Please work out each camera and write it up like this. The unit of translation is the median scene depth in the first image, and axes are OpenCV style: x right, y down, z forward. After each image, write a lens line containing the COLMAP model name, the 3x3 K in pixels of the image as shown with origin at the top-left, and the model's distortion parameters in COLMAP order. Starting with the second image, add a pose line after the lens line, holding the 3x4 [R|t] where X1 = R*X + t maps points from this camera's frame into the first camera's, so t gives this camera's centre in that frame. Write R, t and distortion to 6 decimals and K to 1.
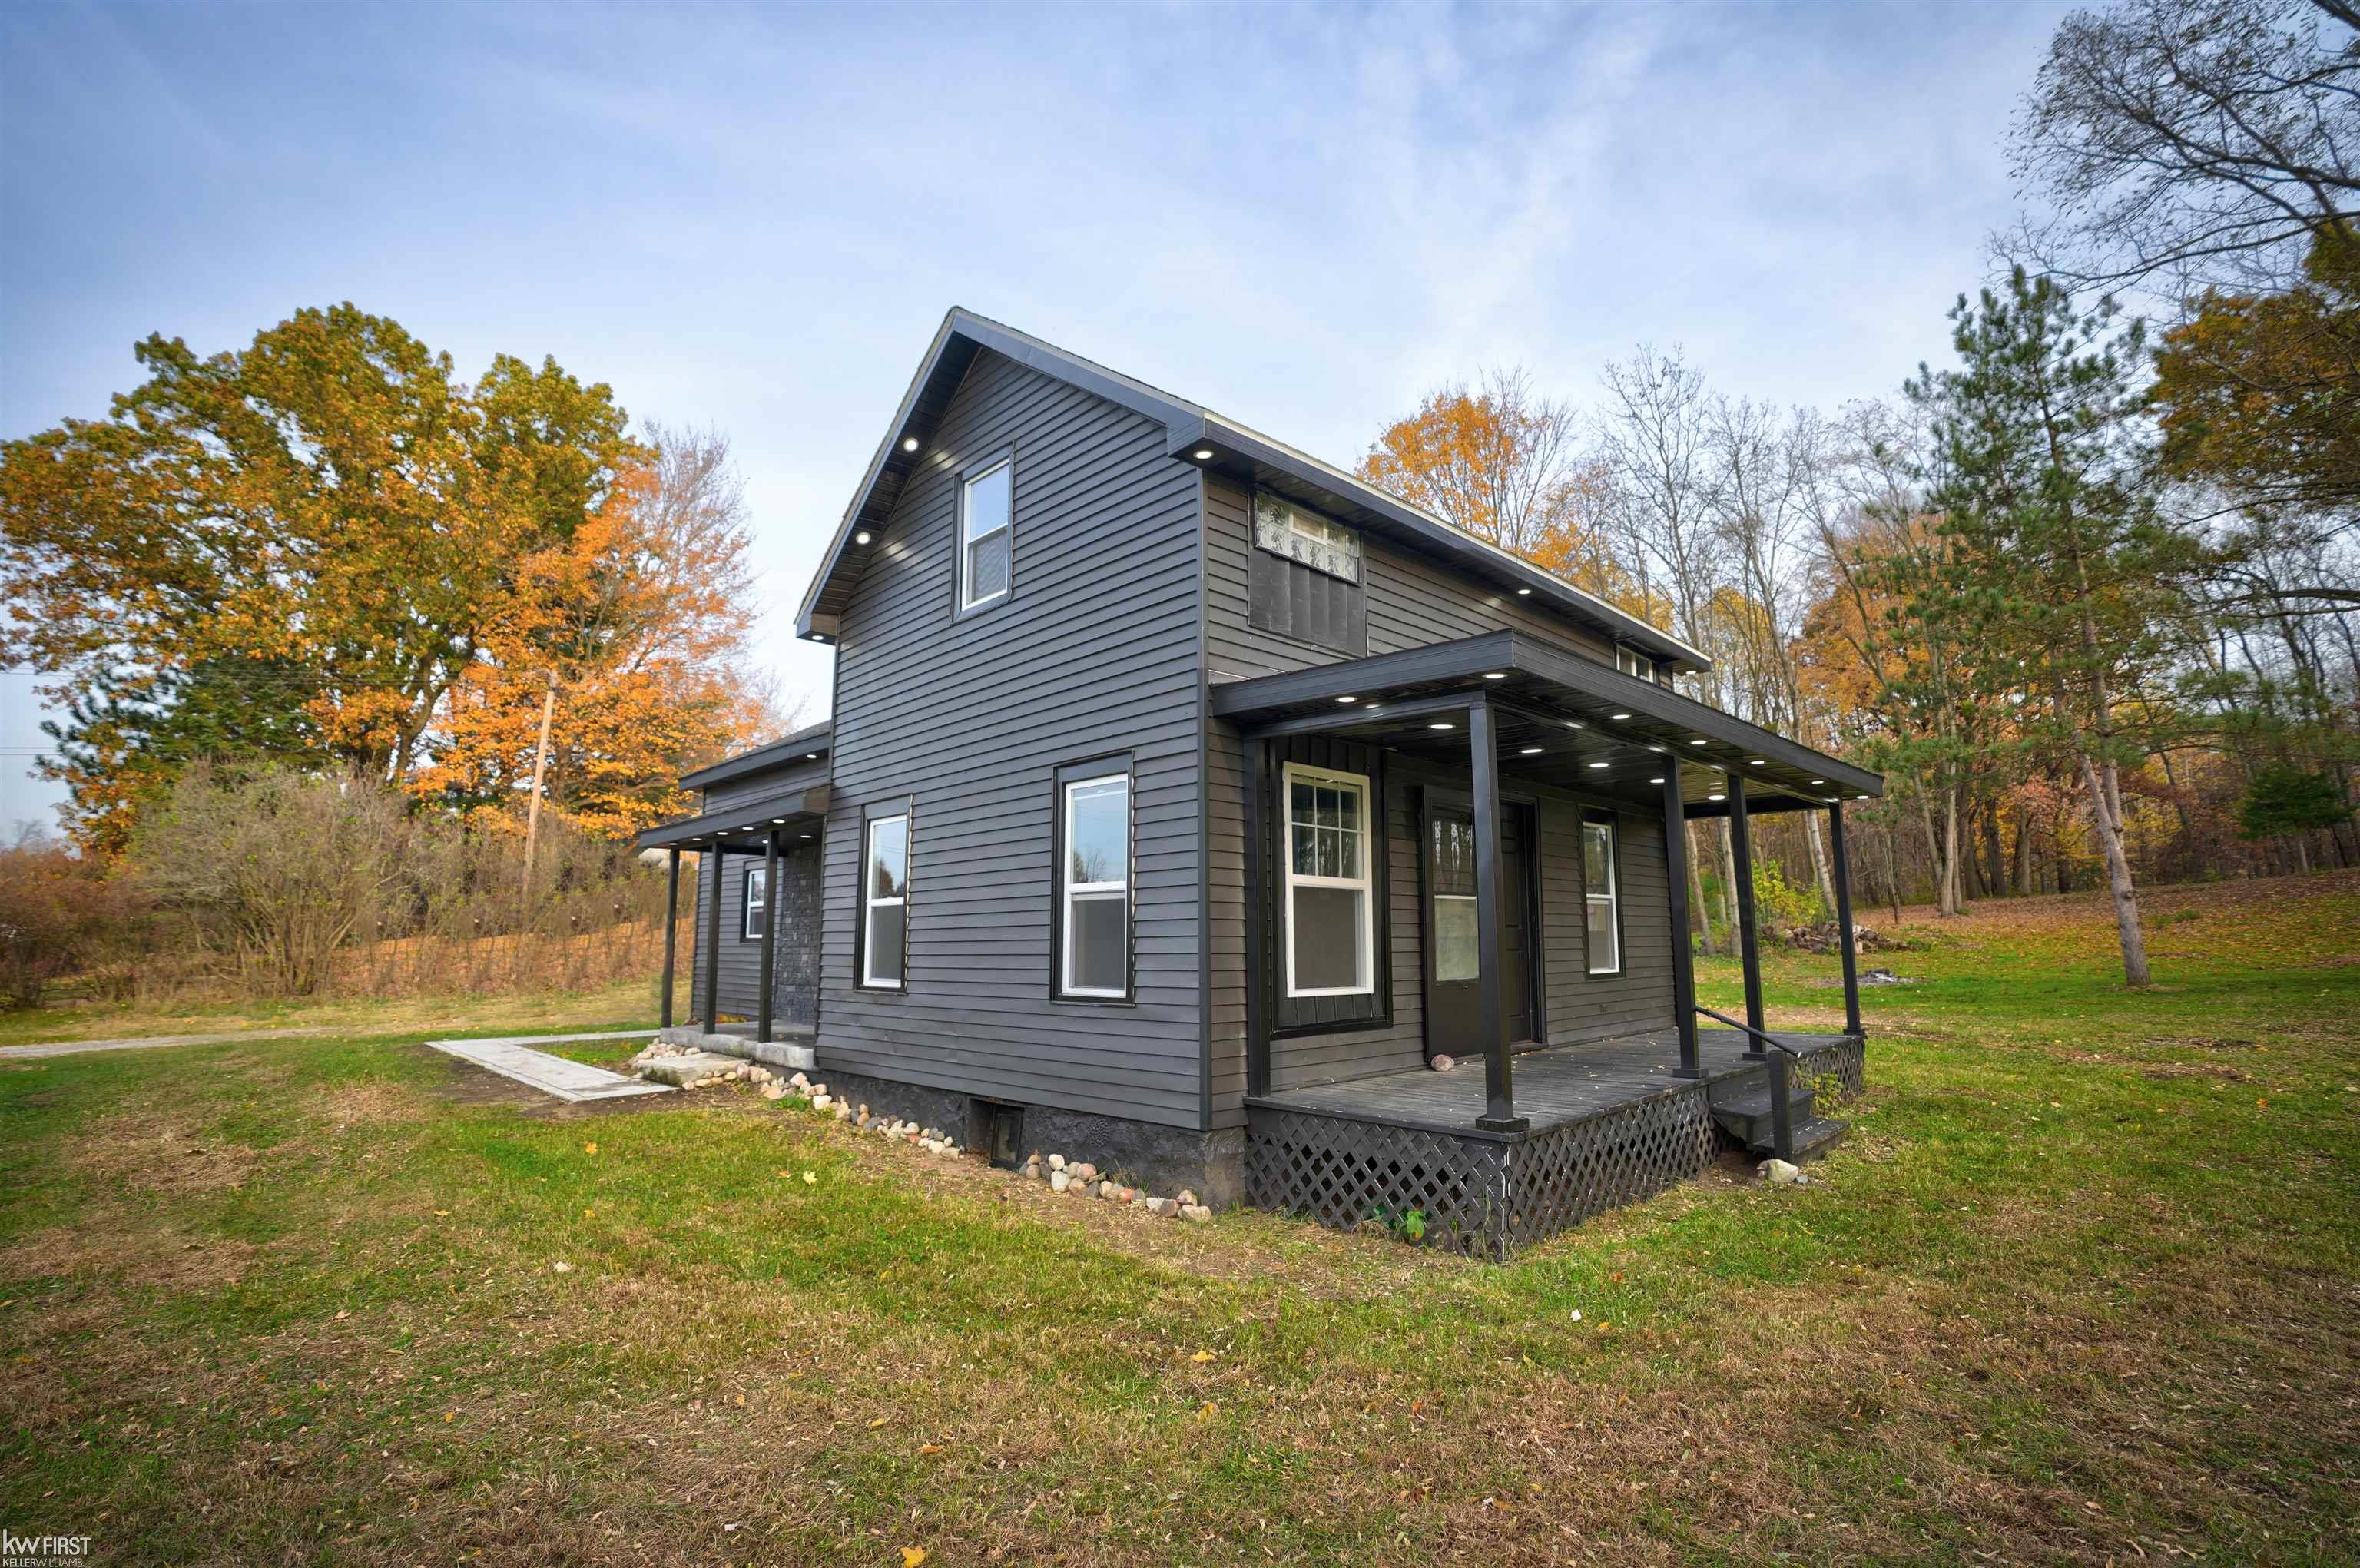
lens RADIAL K [[1082.7, 0, 1203.0], [0, 1082.7, 788.9], [0, 0, 1]] dist [-0.063937, 0.024576]
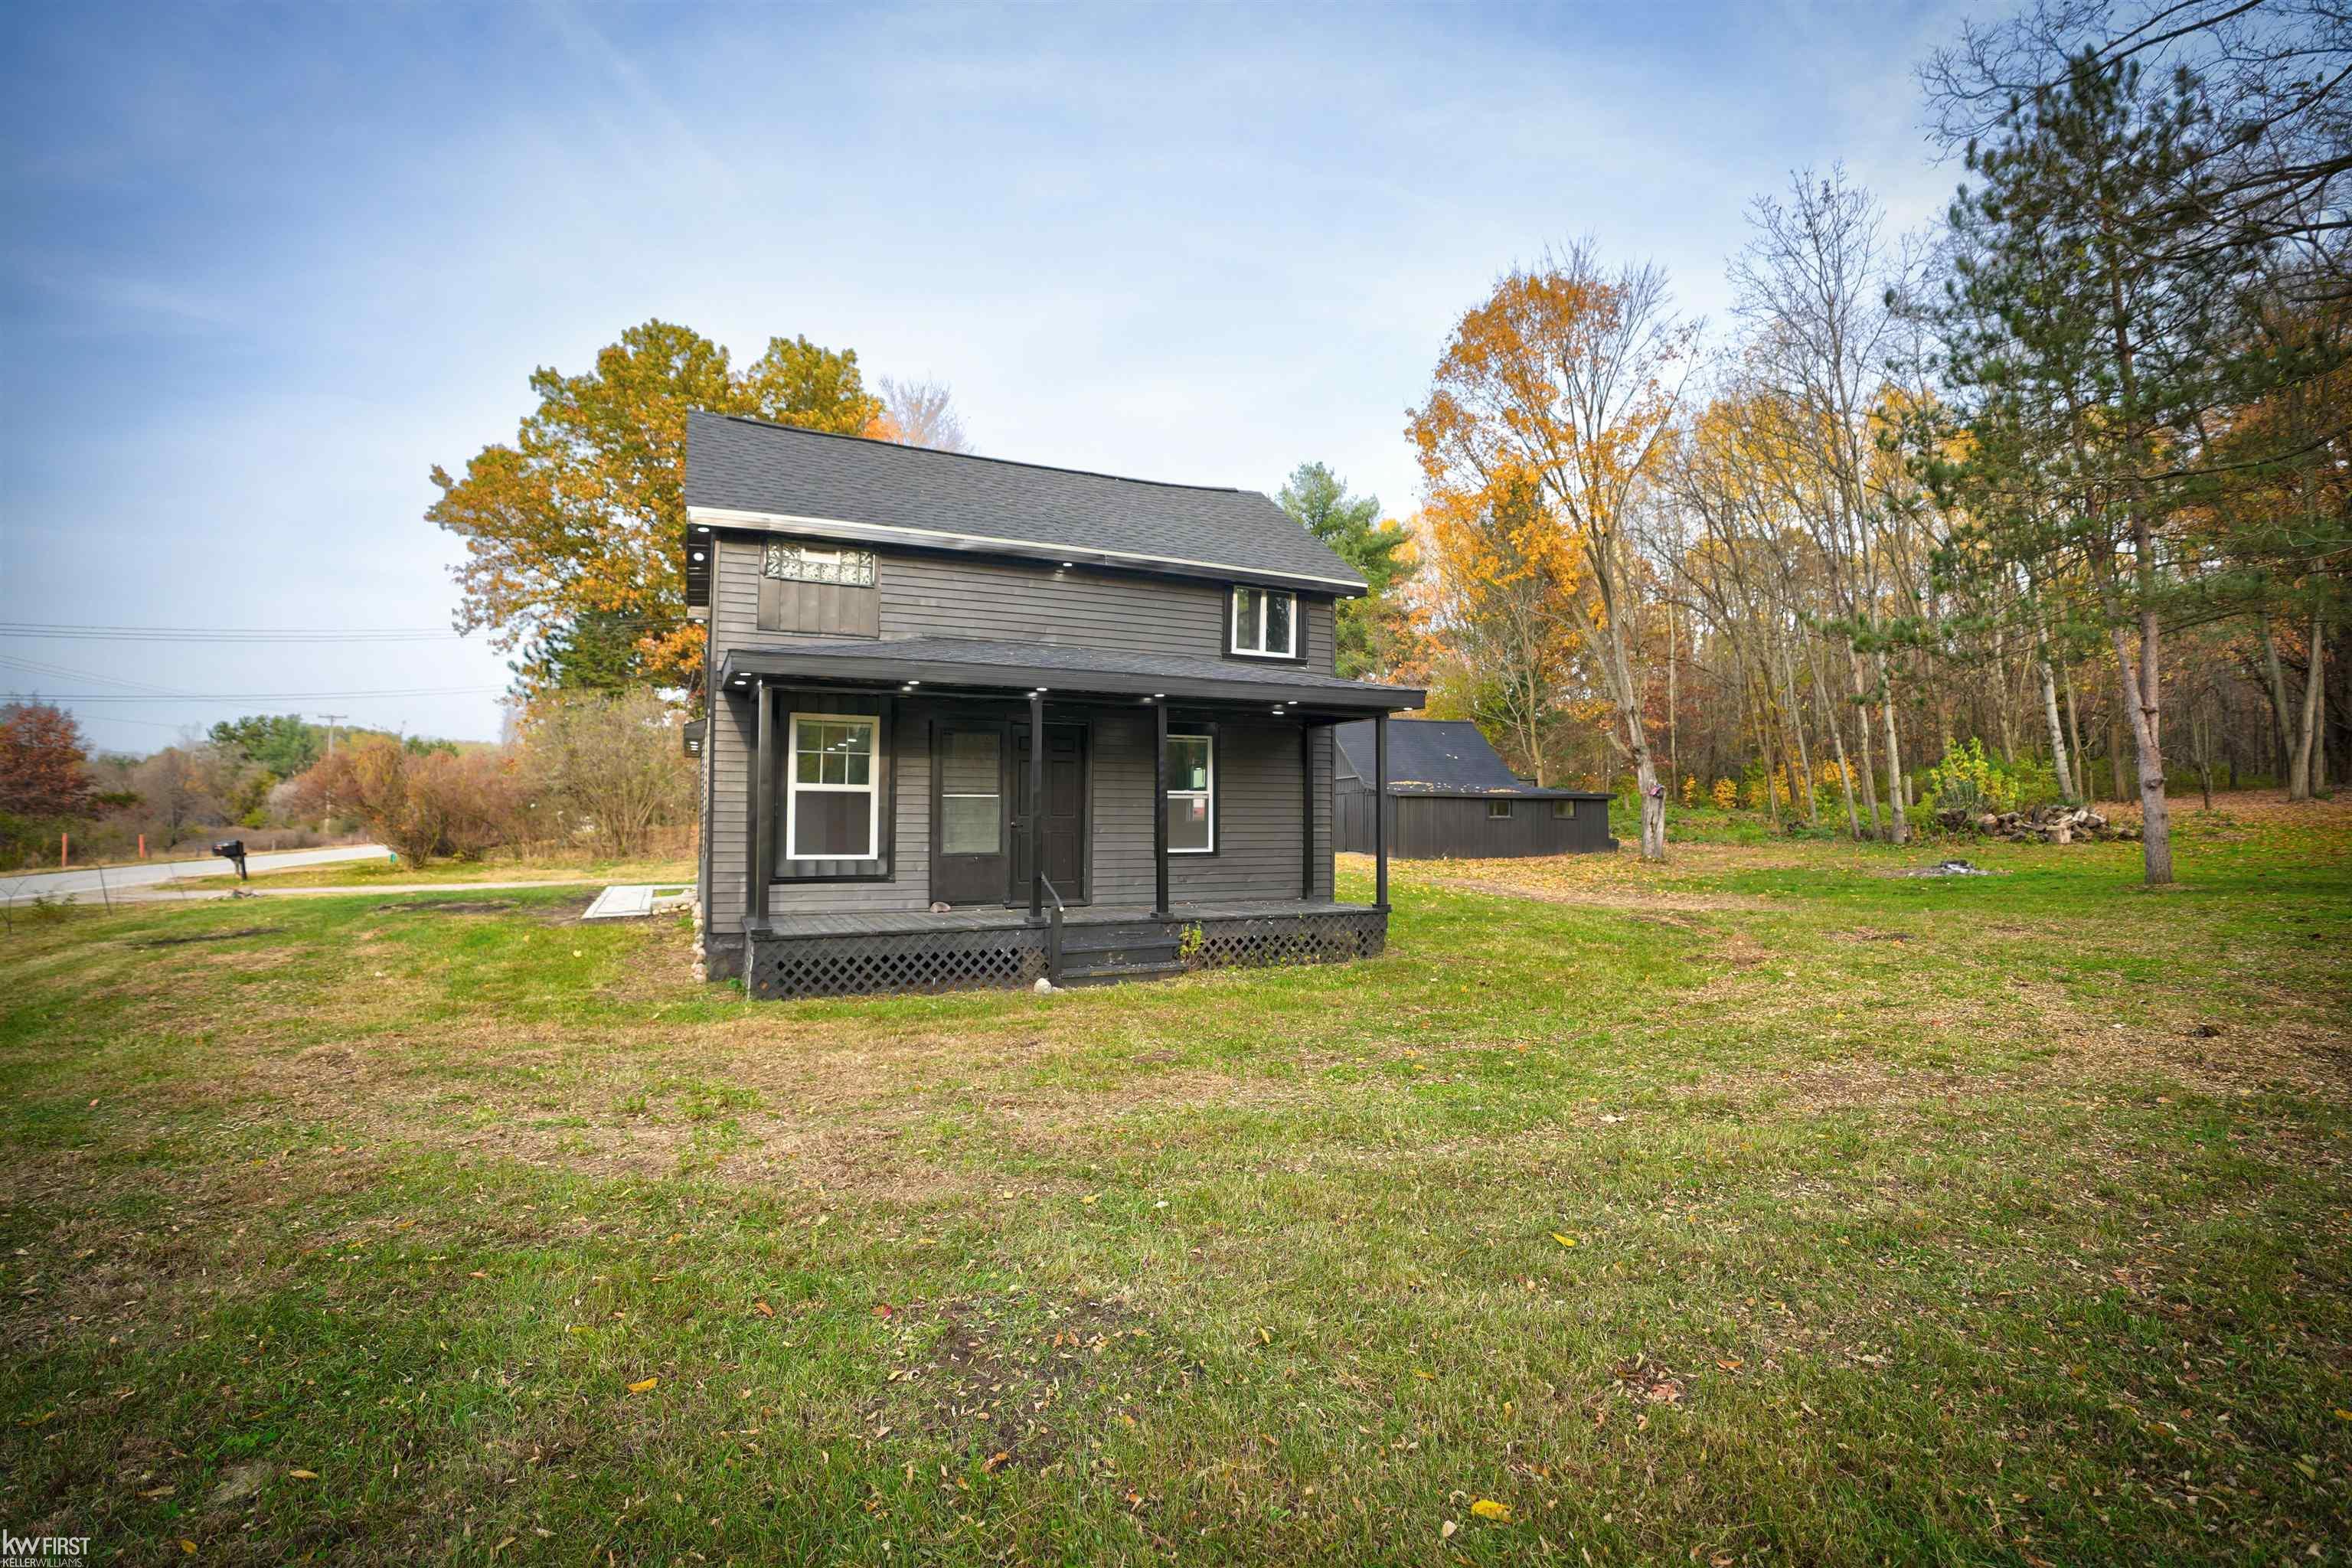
lens RADIAL K [[1079.0, 0, 1198.9], [0, 1079.0, 788.9], [0, 0, 1]] dist [-0.063937, 0.024576]
pose [[0.946359, -0.001063, -0.323114, 0.395617], [0.037783, 0.993499, 0.107393, -0.020582], [0.320899, -0.113840, 0.940247, -0.099863]]
